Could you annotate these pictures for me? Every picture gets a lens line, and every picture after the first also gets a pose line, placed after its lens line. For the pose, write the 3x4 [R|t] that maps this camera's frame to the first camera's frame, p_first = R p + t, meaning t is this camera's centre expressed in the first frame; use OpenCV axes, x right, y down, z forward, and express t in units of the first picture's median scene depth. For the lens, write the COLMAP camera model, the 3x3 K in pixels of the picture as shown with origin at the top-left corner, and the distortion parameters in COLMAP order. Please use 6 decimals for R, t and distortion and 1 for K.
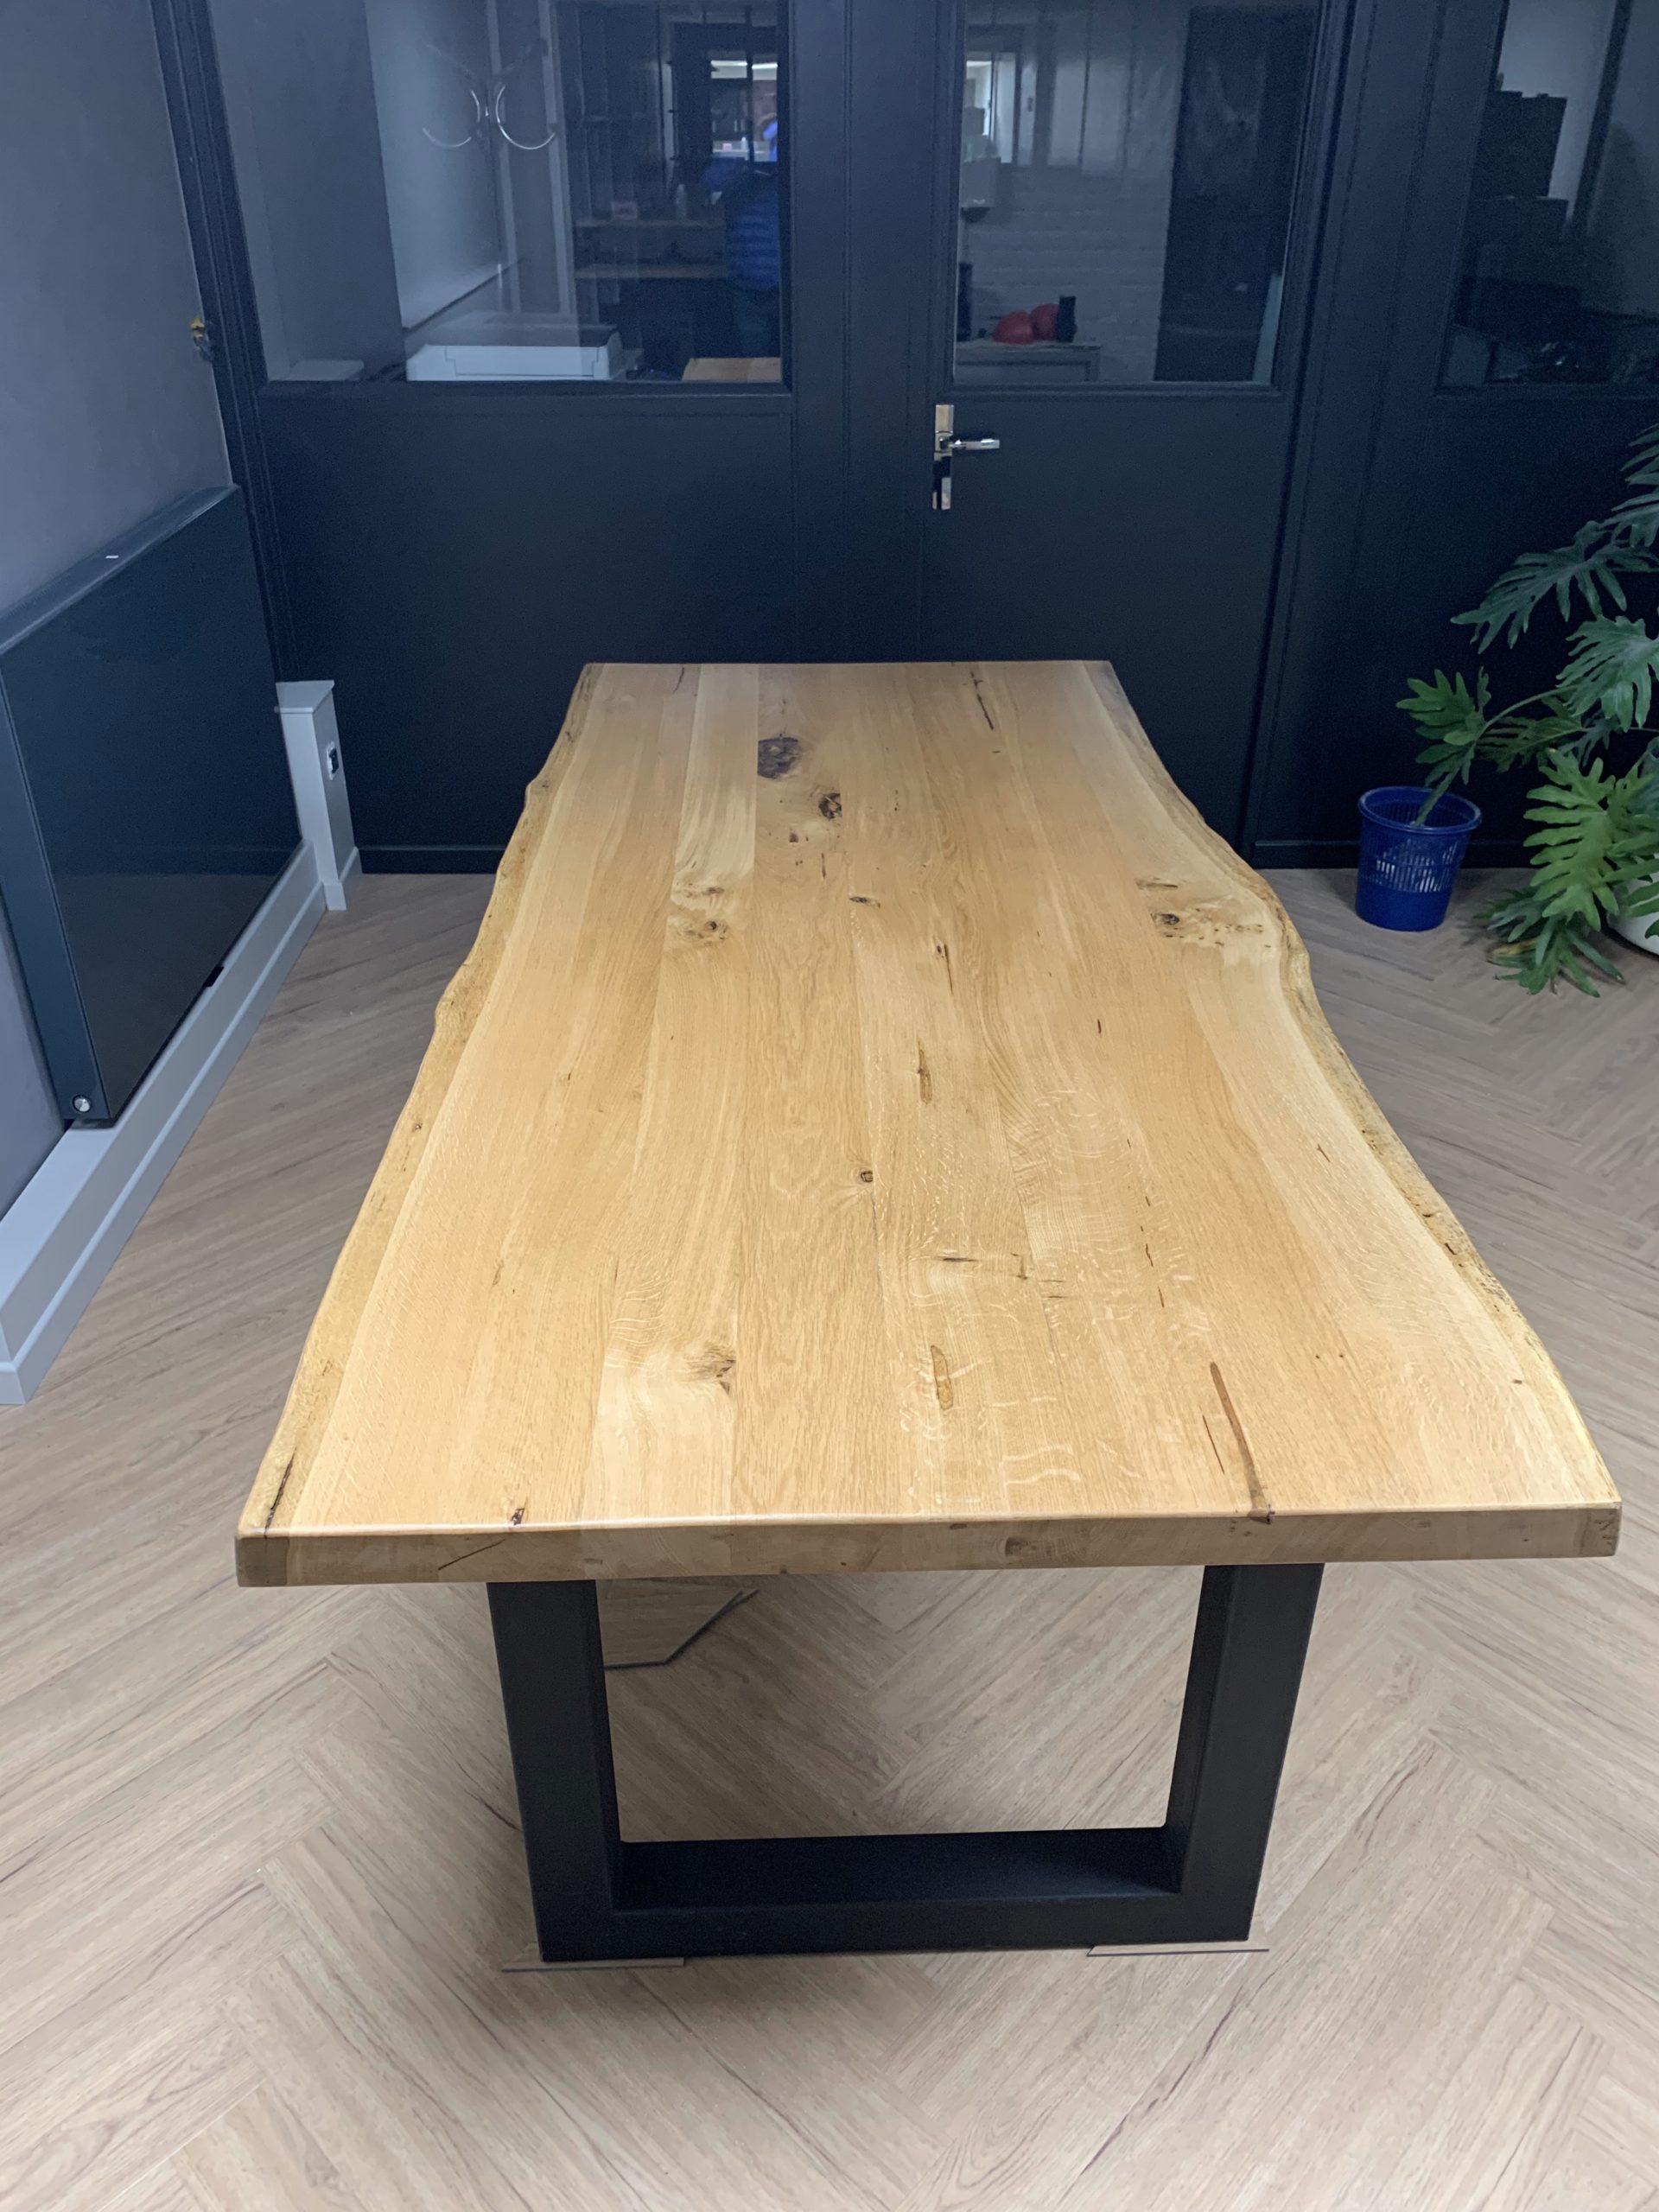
lens RADIAL K [[1697.0, 0, 839.1], [0, 1697.0, 1100.9], [0, 0, 1]] dist [0.011542, -0.007410]
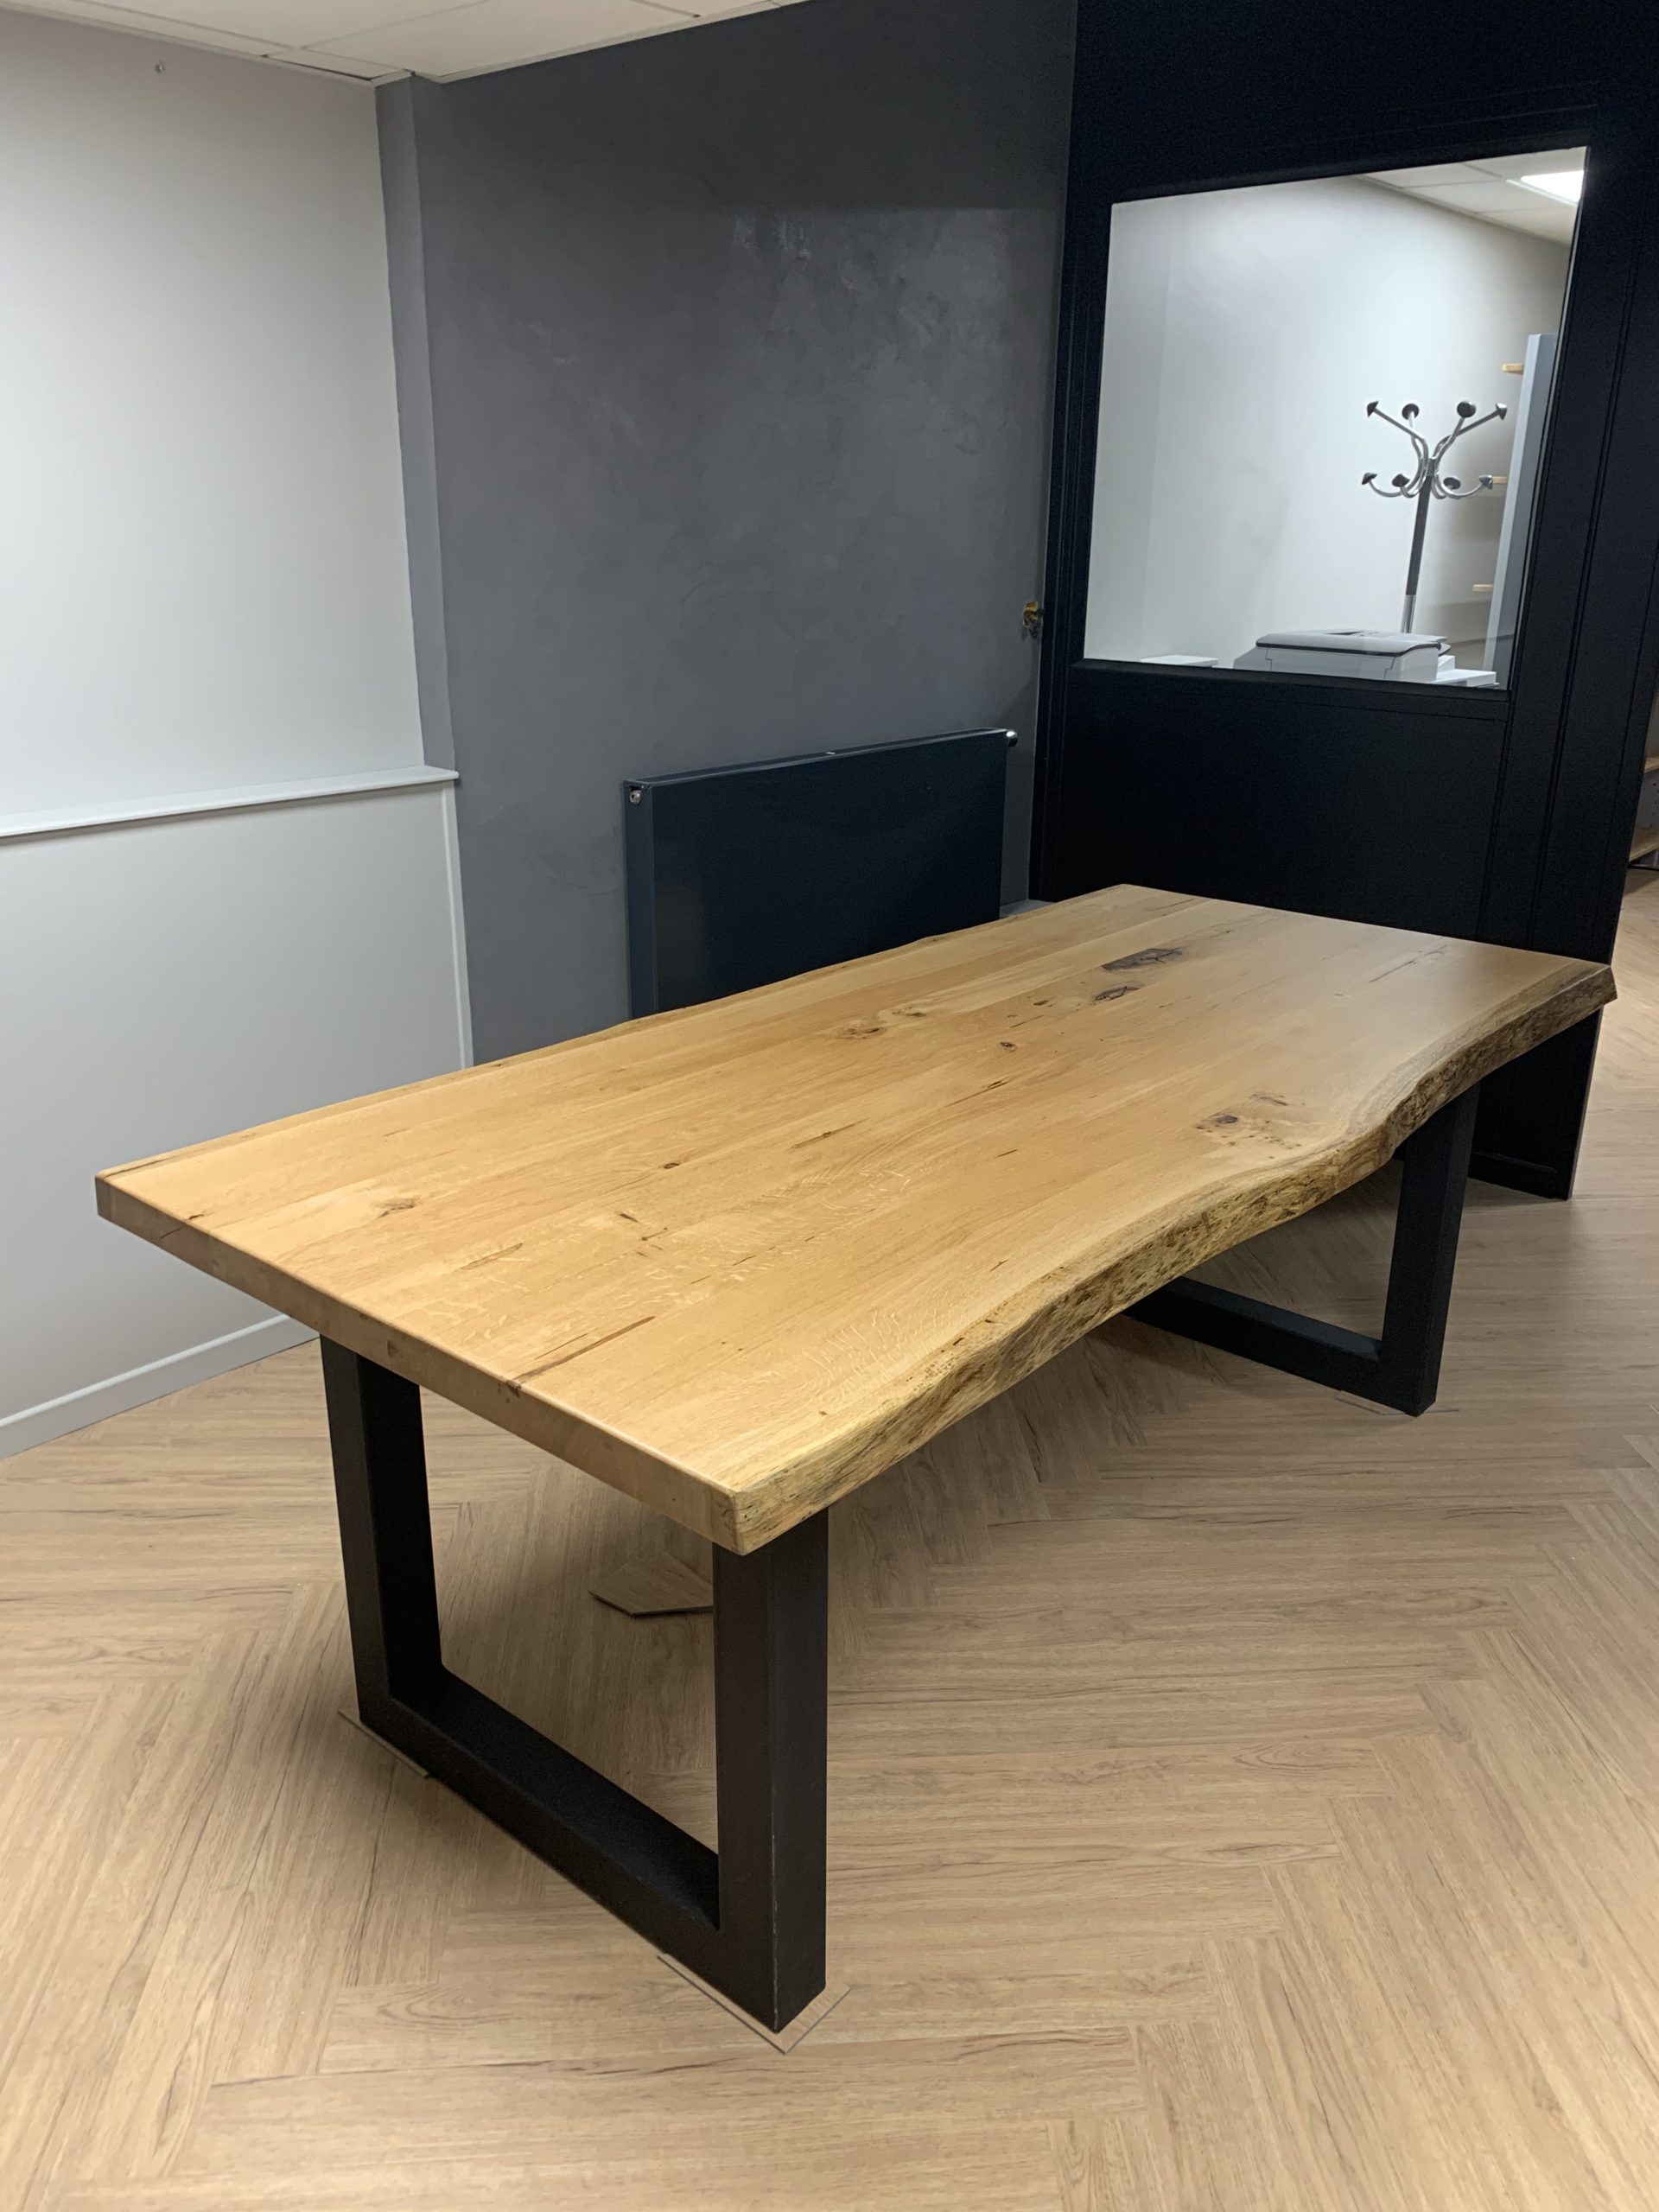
lens RADIAL K [[1697.0, 0, 830.1], [0, 1697.0, 1113.7], [0, 0, 1]] dist [0.011542, -0.007410]
pose [[0.736839, 0.233147, -0.634594, 0.777741], [-0.350662, 0.934320, -0.063896, 0.042798], [0.578017, 0.269609, 0.770199, 0.106613]]
